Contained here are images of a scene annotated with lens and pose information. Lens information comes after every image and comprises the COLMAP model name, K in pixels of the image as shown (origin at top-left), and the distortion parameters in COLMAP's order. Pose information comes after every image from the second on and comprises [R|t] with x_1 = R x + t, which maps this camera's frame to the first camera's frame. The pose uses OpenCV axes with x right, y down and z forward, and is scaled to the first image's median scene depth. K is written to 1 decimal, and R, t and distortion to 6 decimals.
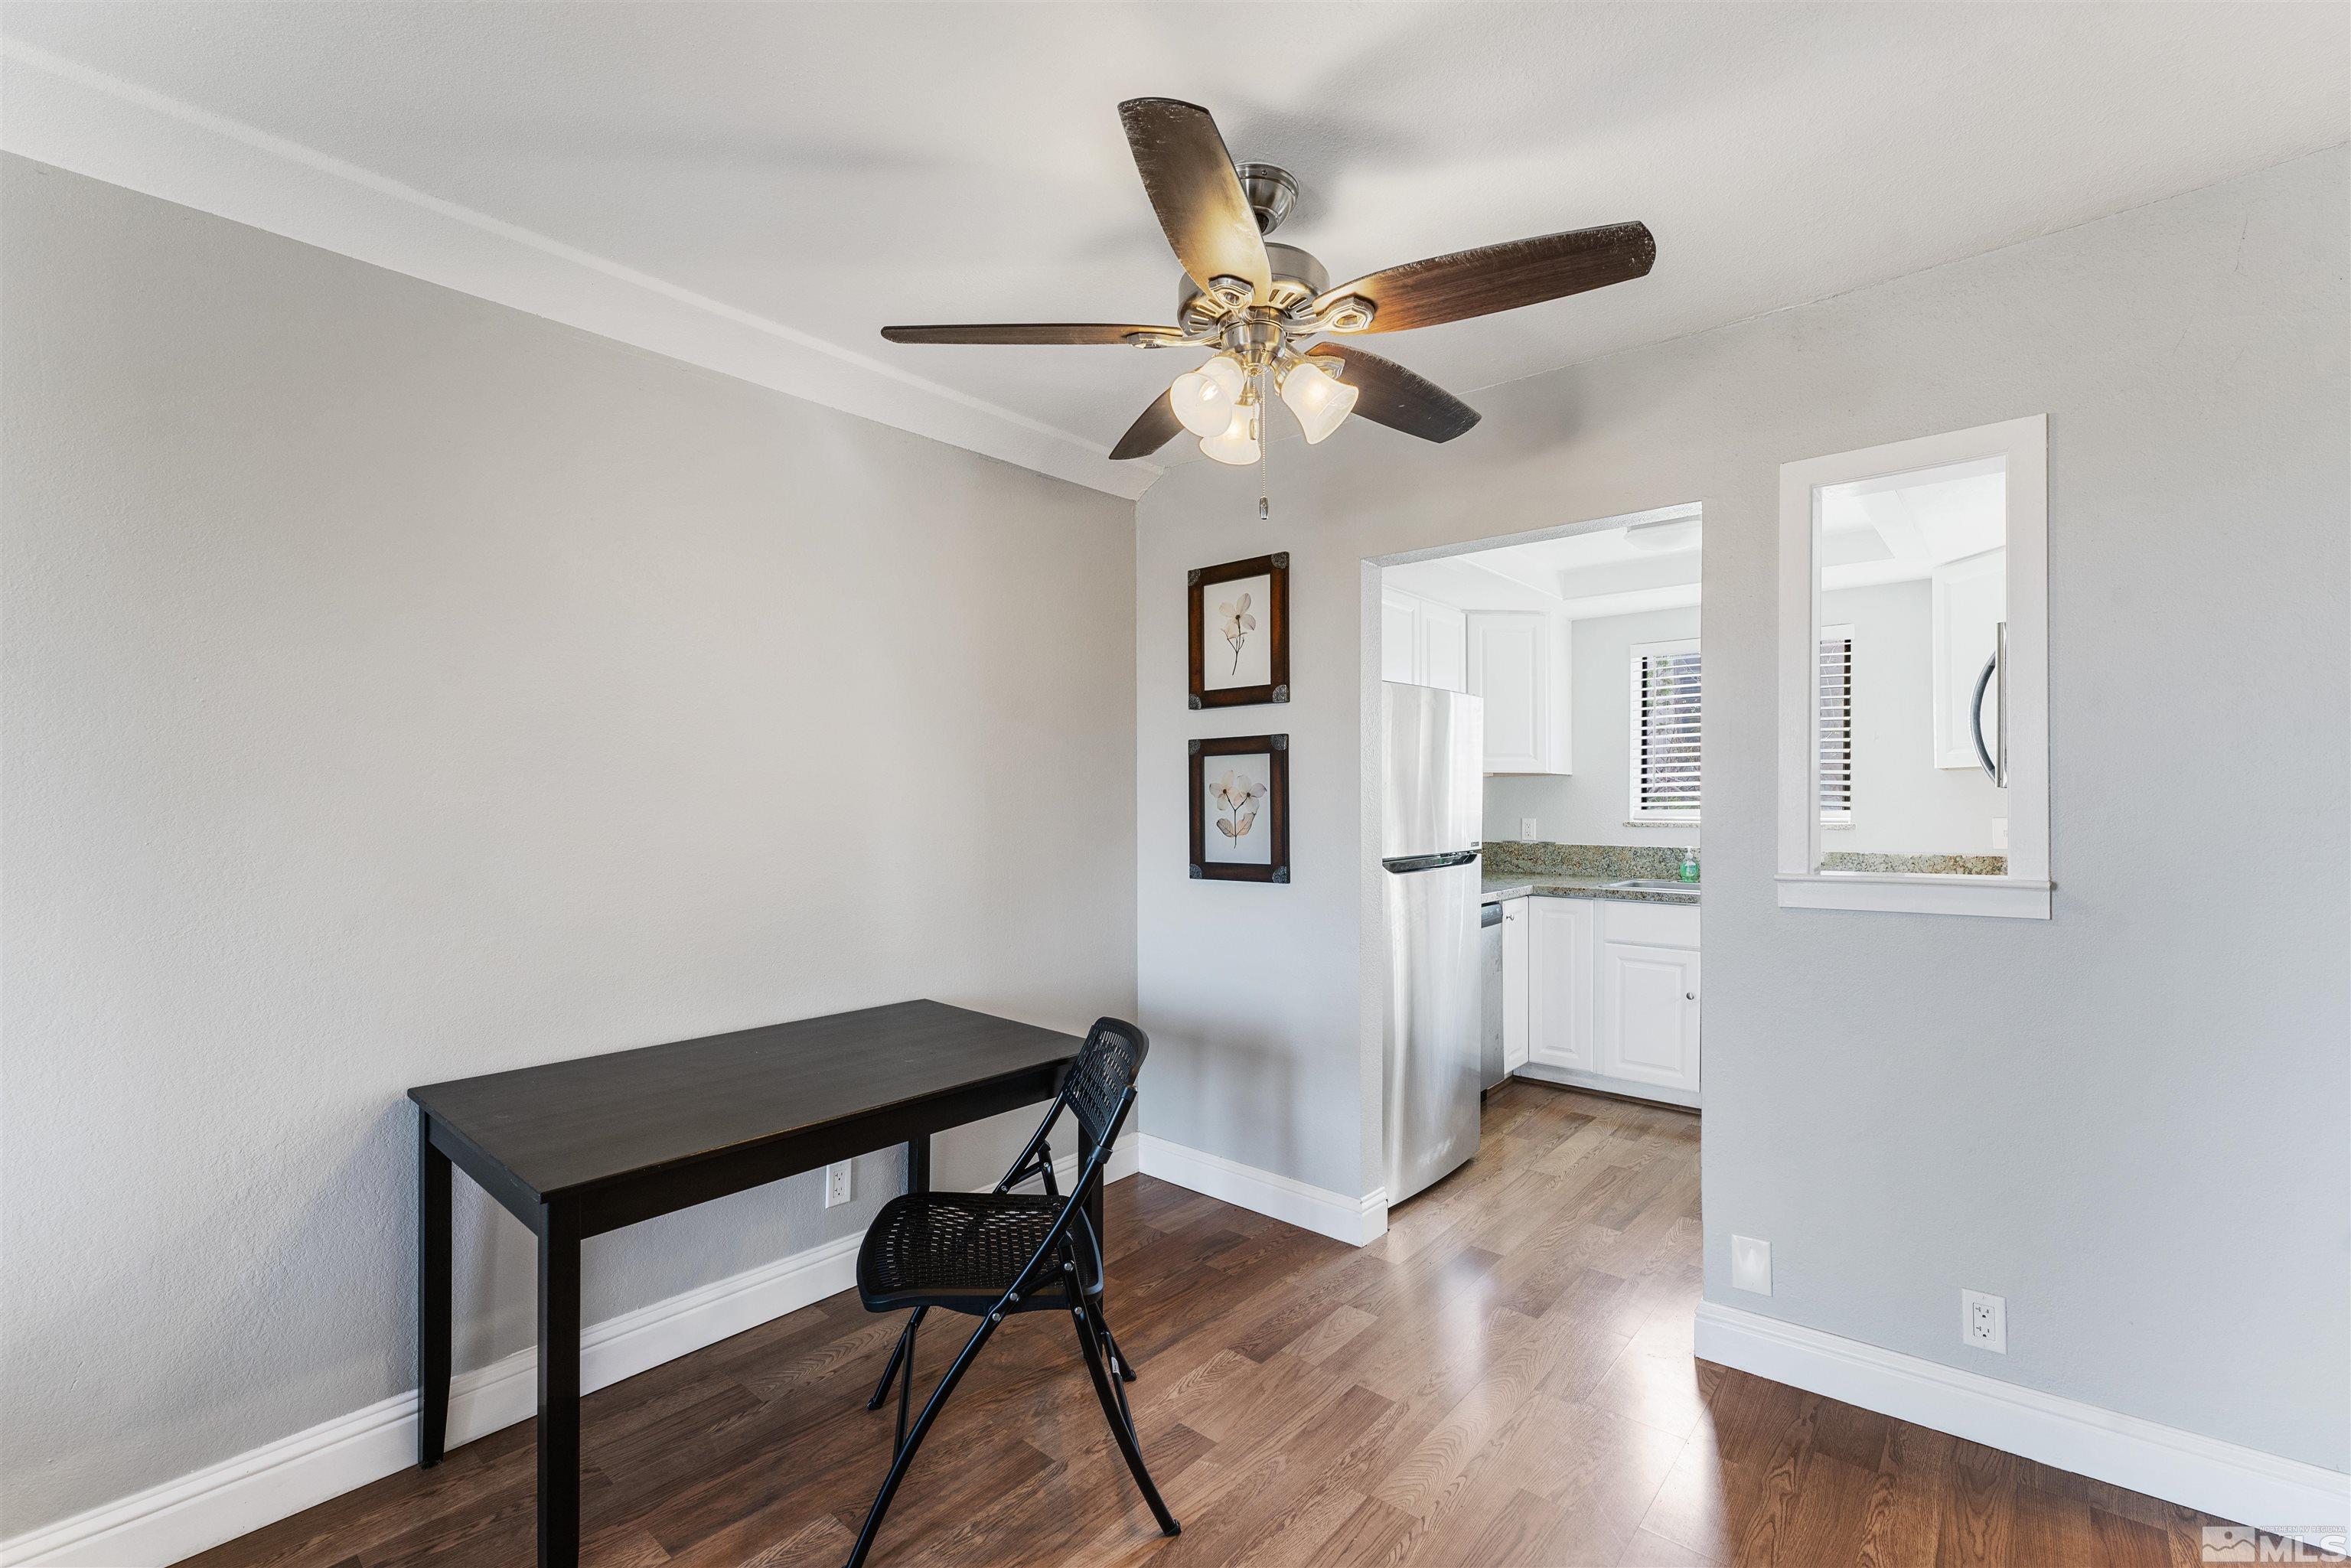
lens RADIAL K [[993.7, 0, 1175.5], [0, 993.7, 784.0], [0, 0, 1]] dist [-0.001209, 0.000055]
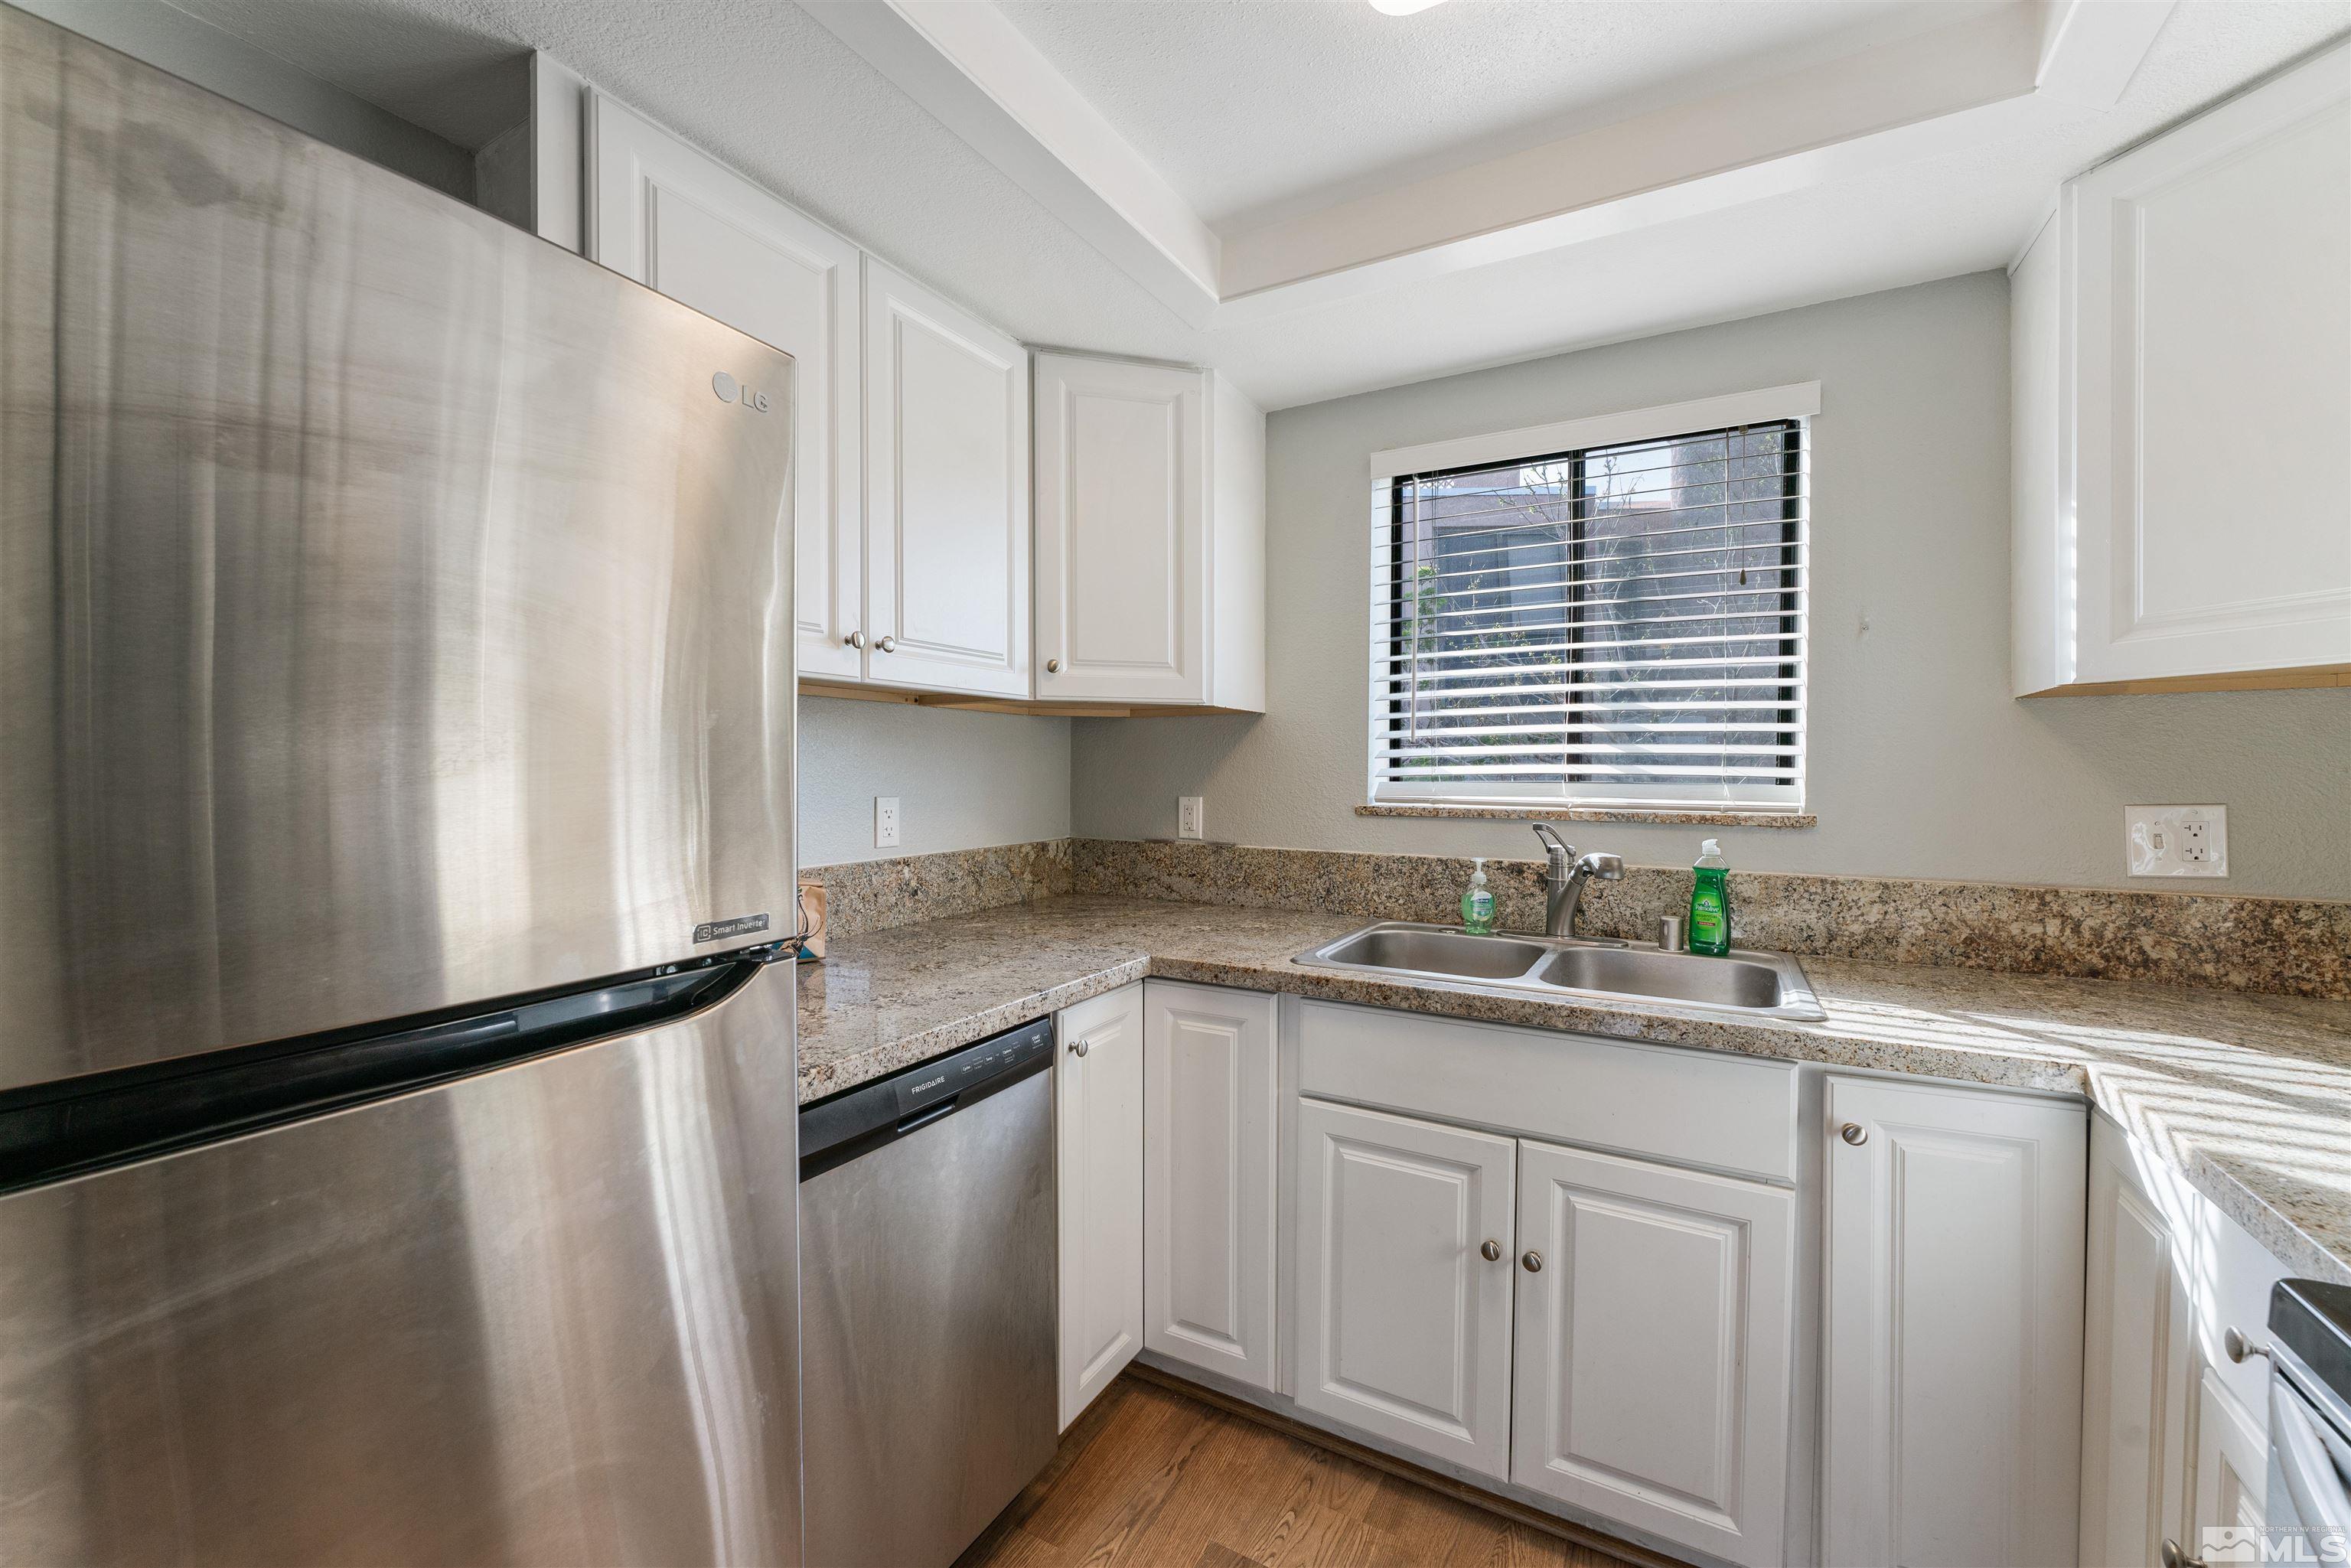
lens RADIAL K [[945.8, 0, 1175.5], [0, 945.8, 784.0], [0, 0, 1]] dist [-0.003496, -0.000501]
pose [[0.980452, 0.001524, 0.196753, 0.378489], [-0.008340, 0.999393, 0.033818, 0.016329], [-0.196582, -0.034798, 0.979870, 0.778204]]
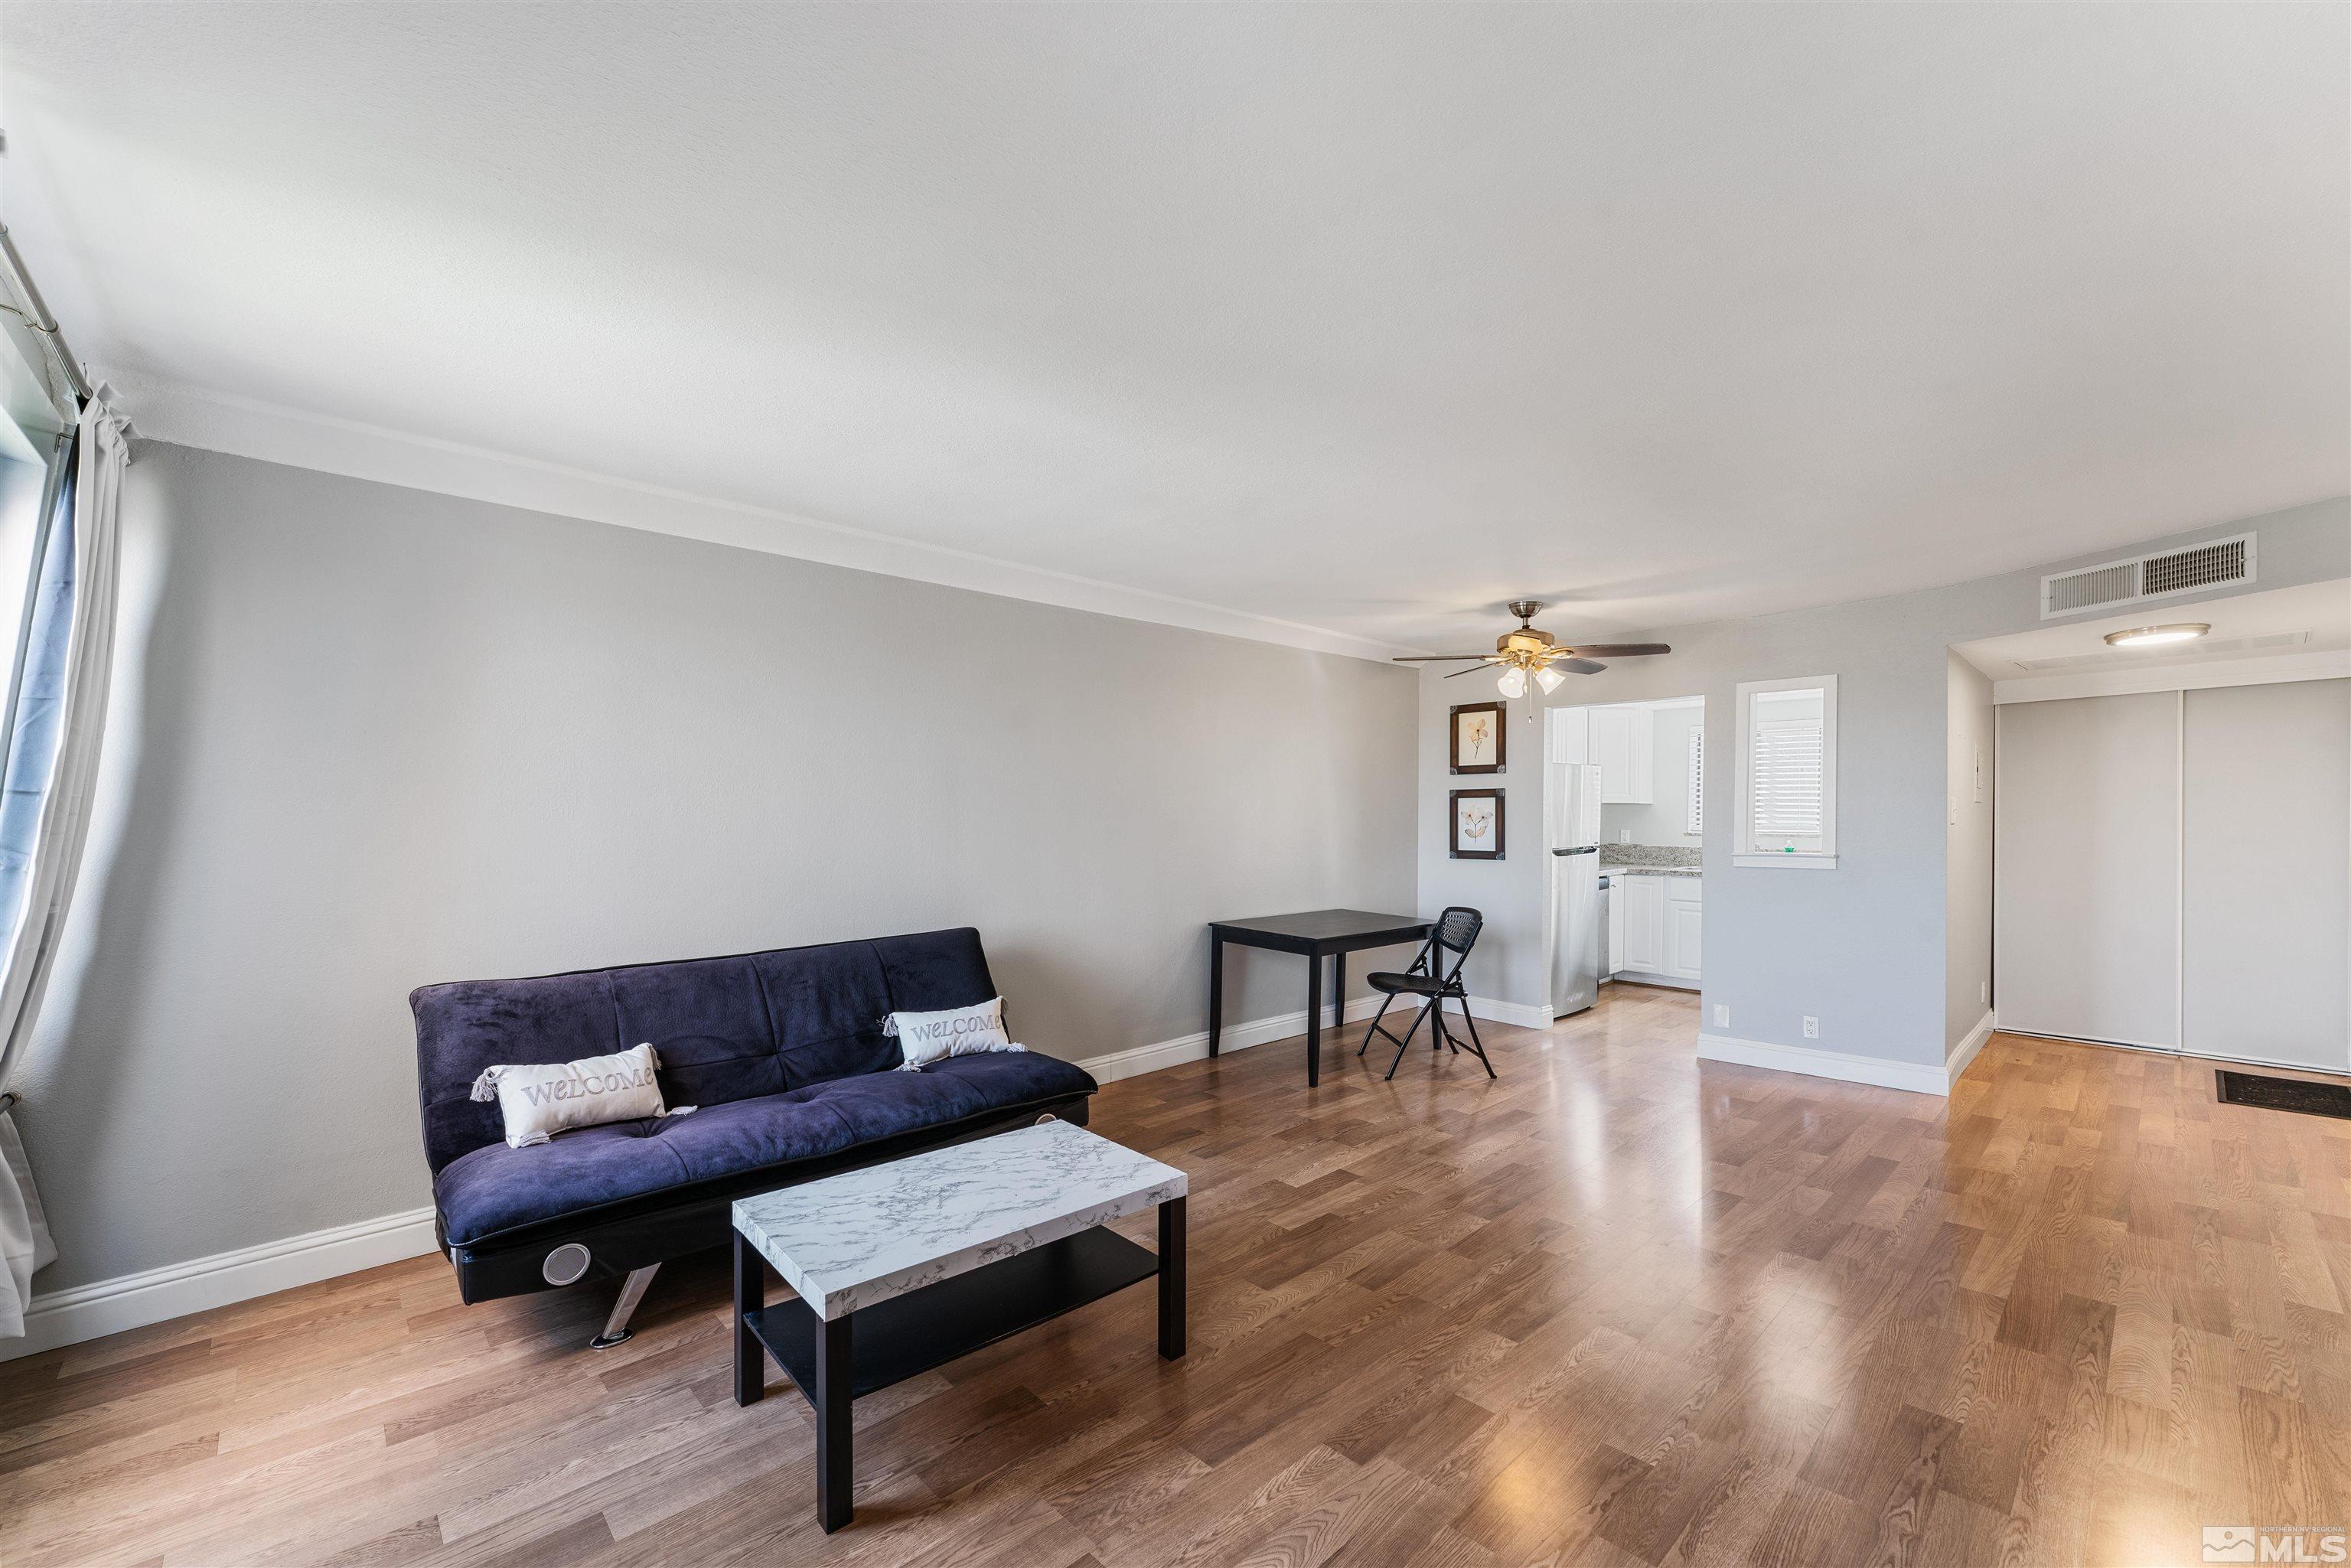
lens RADIAL K [[942.2, 0, 1168.2], [0, 942.2, 809.4], [0, 0, 1]] dist [0.000296, -0.000171]
pose [[0.994145, 0.004837, -0.107946, -0.349687], [-0.003537, 0.999919, 0.012228, -0.025983], [0.107997, -0.011775, 0.994082, -0.968165]]
